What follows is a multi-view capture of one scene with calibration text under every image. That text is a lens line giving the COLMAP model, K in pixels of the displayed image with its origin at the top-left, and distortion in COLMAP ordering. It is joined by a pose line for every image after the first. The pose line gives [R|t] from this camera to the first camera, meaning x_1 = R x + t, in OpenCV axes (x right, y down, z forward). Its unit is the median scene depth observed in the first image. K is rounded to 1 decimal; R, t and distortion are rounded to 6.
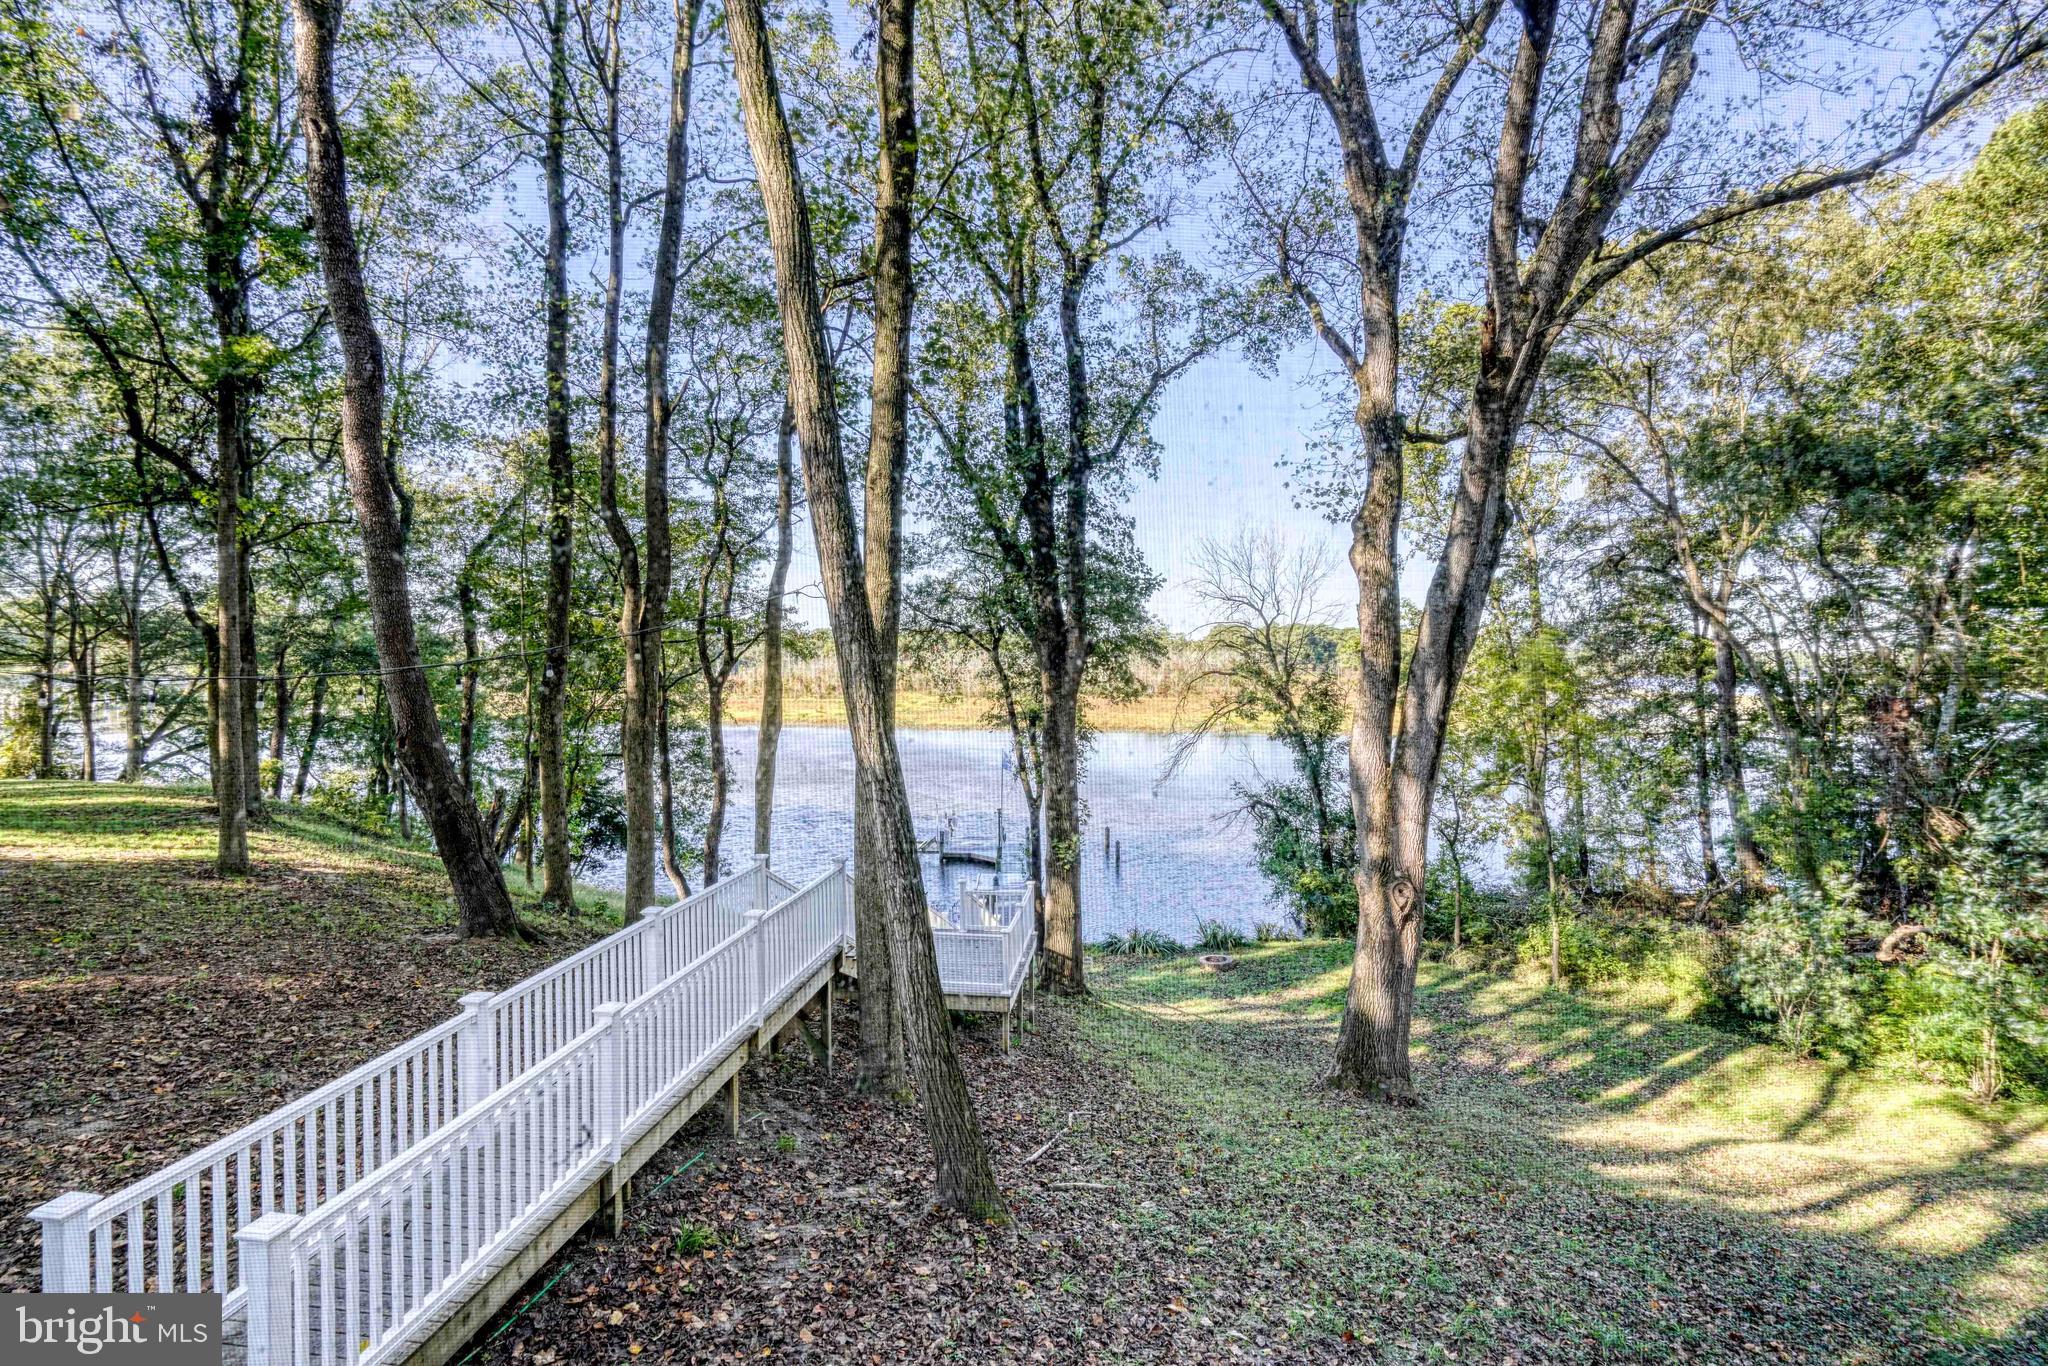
lens RADIAL K [[958.7, 0, 1008.8], [0, 958.7, 678.6], [0, 0, 1]] dist [-0.060139, 0.023099]
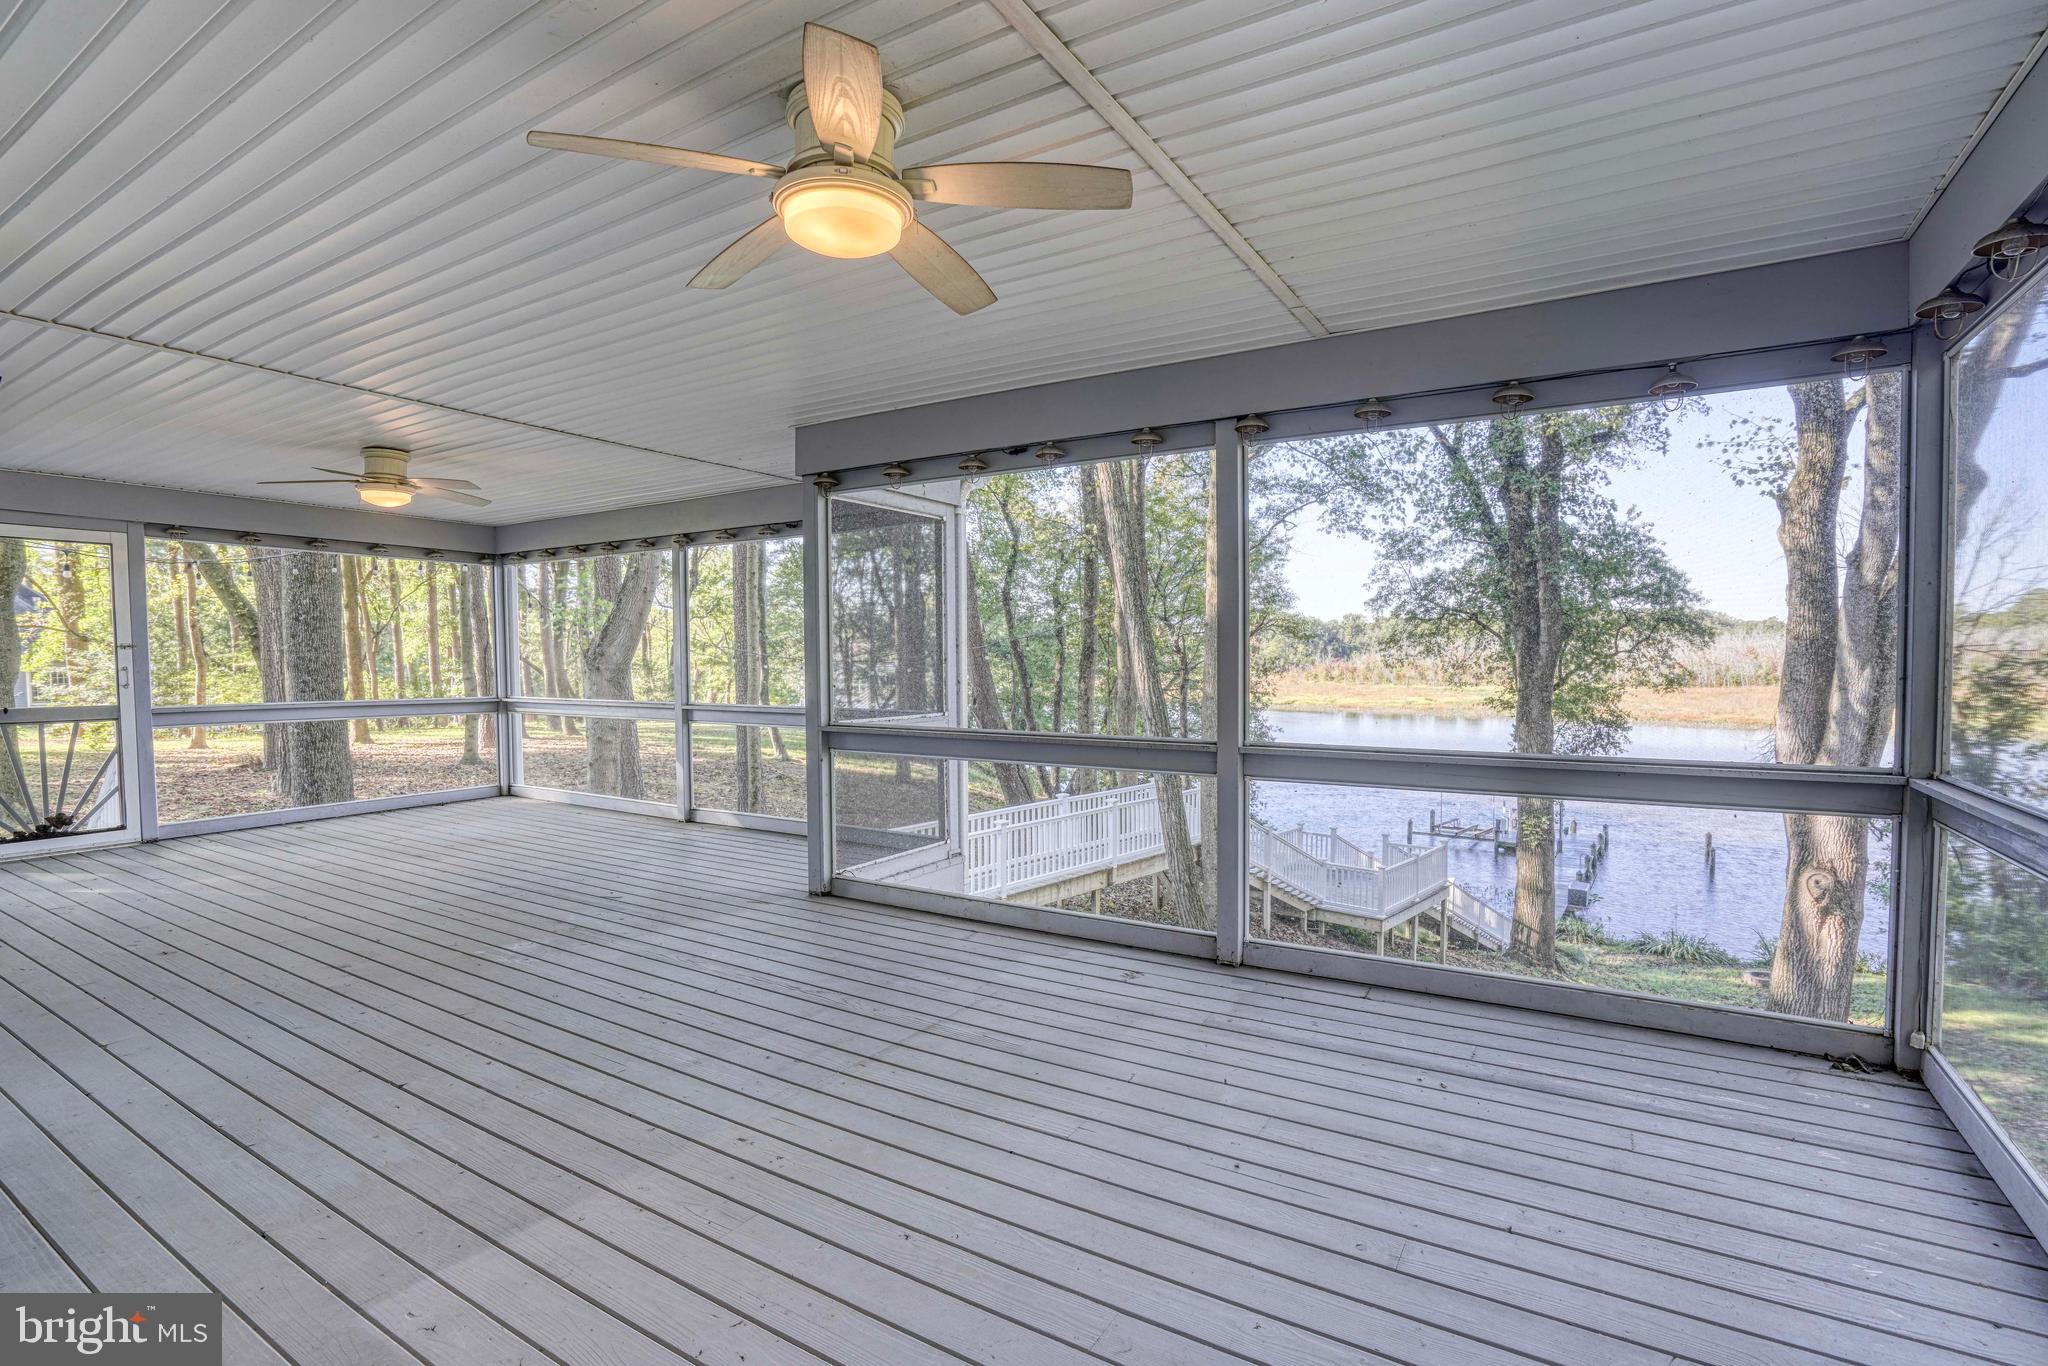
lens RADIAL K [[958.7, 0, 1008.8], [0, 958.7, 678.6], [0, 0, 1]] dist [-0.060139, 0.023099]
pose [[0.810638, 0.006629, -0.585510, 0.140452], [0.000788, 0.999923, 0.012411, 0.003517], [0.585547, -0.010522, 0.810570, -0.116457]]
